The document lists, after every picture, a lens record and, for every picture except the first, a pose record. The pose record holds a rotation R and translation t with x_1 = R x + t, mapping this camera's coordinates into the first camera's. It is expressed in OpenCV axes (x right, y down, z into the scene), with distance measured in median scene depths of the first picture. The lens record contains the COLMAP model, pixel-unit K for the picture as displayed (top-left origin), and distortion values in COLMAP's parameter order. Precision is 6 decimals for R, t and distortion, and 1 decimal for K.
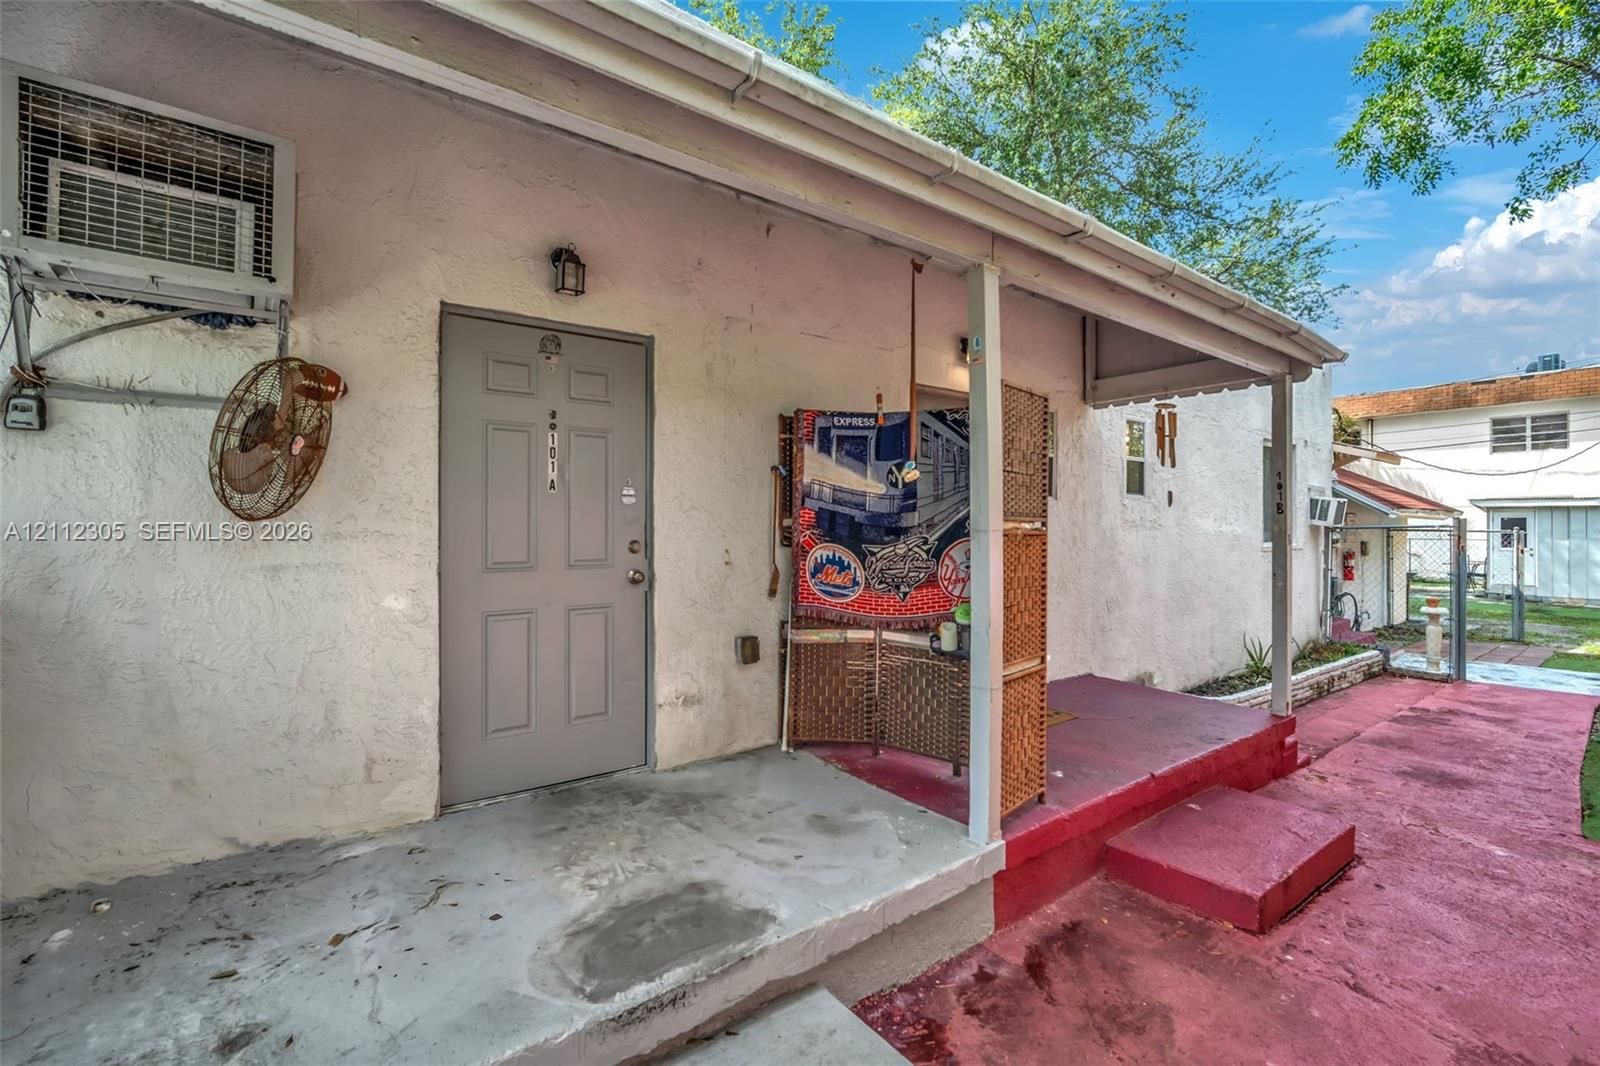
lens RADIAL K [[711.8, 0, 801.3], [0, 711.8, 526.0], [0, 0, 1]] dist [-0.000694, 0.000827]
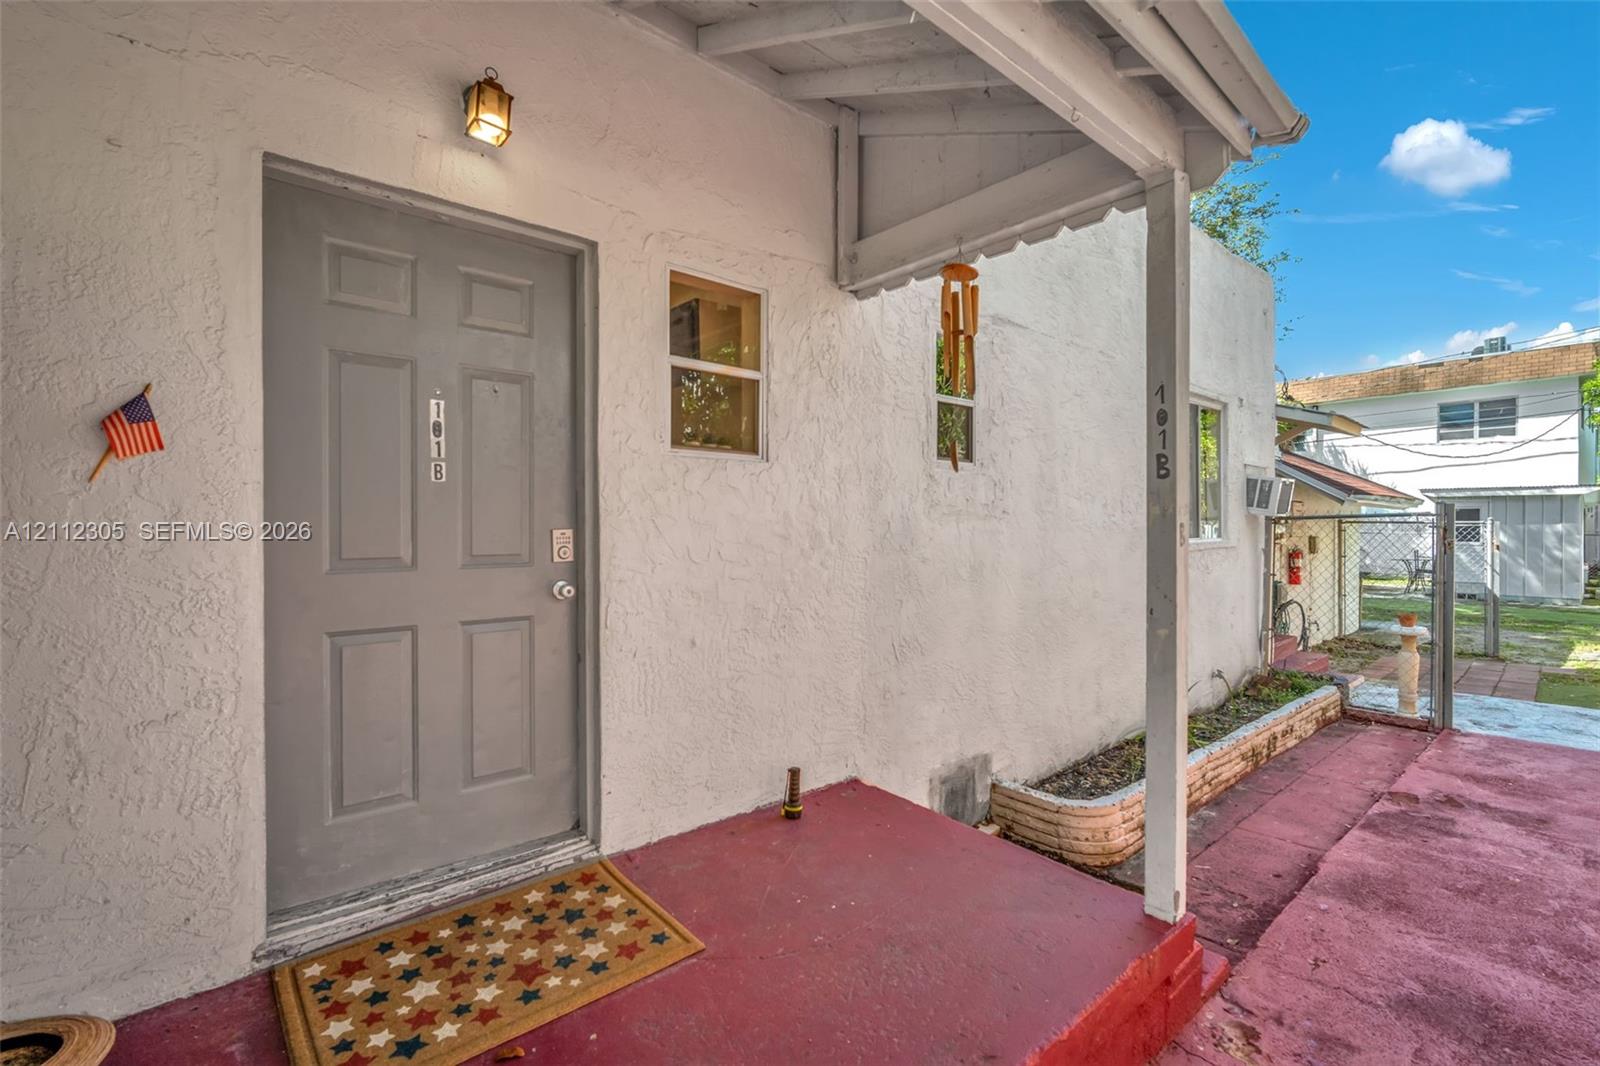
lens RADIAL K [[714.9, 0, 800.0], [0, 714.9, 533.0], [0, 0, 1]] dist [-0.002107, -0.000108]
pose [[0.998564, -0.005987, 0.053233, 0.236653], [0.005248, 0.999888, 0.013996, 0.005683], [-0.053311, -0.013696, 0.998484, 0.315838]]
